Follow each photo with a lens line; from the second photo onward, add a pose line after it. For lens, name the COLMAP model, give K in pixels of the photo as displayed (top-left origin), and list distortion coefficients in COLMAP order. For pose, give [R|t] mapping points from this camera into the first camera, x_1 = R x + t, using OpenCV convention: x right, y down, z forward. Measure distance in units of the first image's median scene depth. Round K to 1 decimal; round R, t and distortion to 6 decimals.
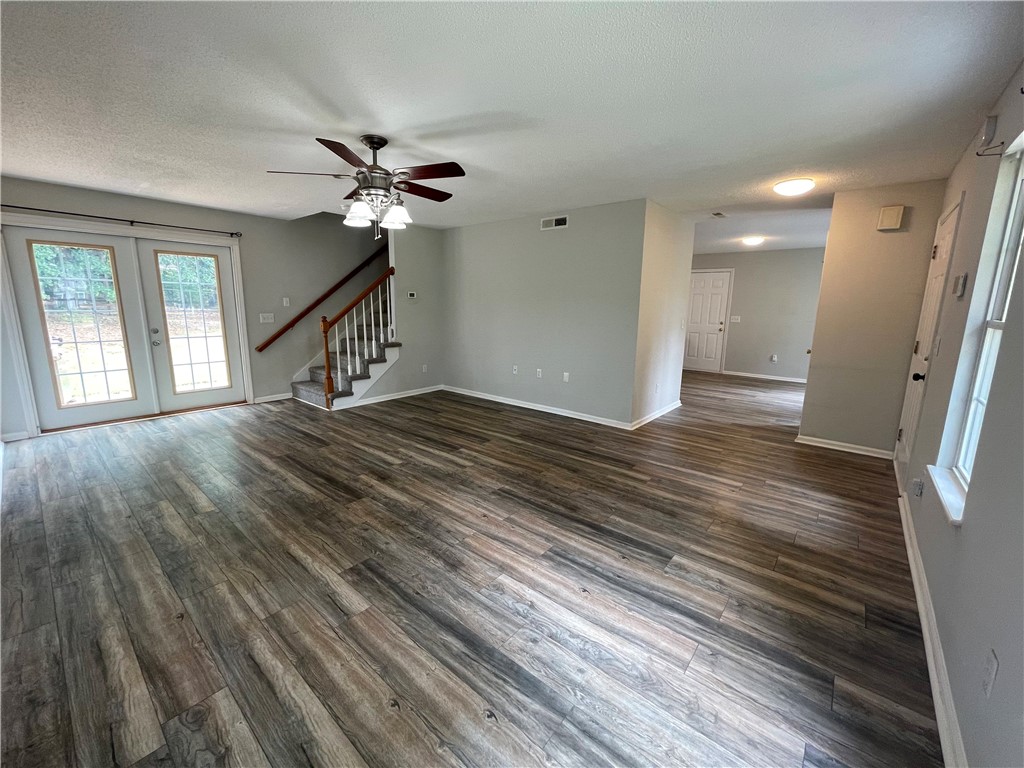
lens RADIAL K [[412.8, 0, 511.9], [0, 412.8, 380.5], [0, 0, 1]] dist [-0.000581, 0.002195]
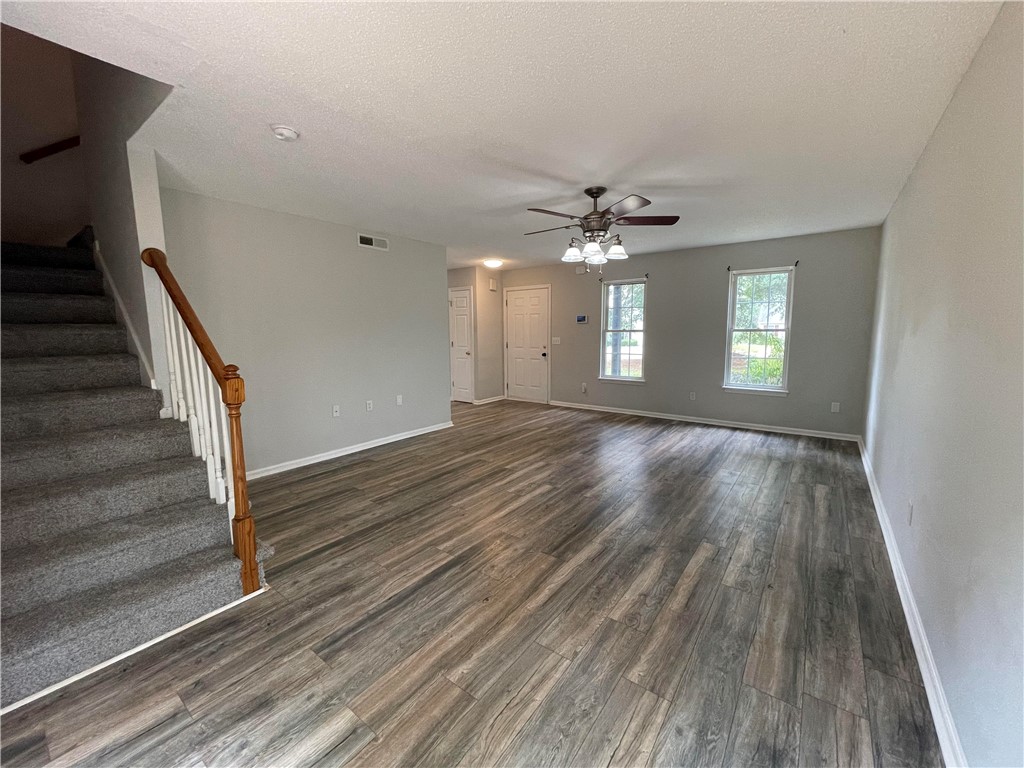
lens RADIAL K [[412.8, 0, 512.4], [0, 412.8, 382.3], [0, 0, 1]] dist [-0.000581, 0.002195]
pose [[-0.057861, -0.140253, 0.988424, -1.159063], [0.188106, 0.970817, 0.148766, -0.198482], [-0.980443, 0.194536, -0.029790, 1.016576]]
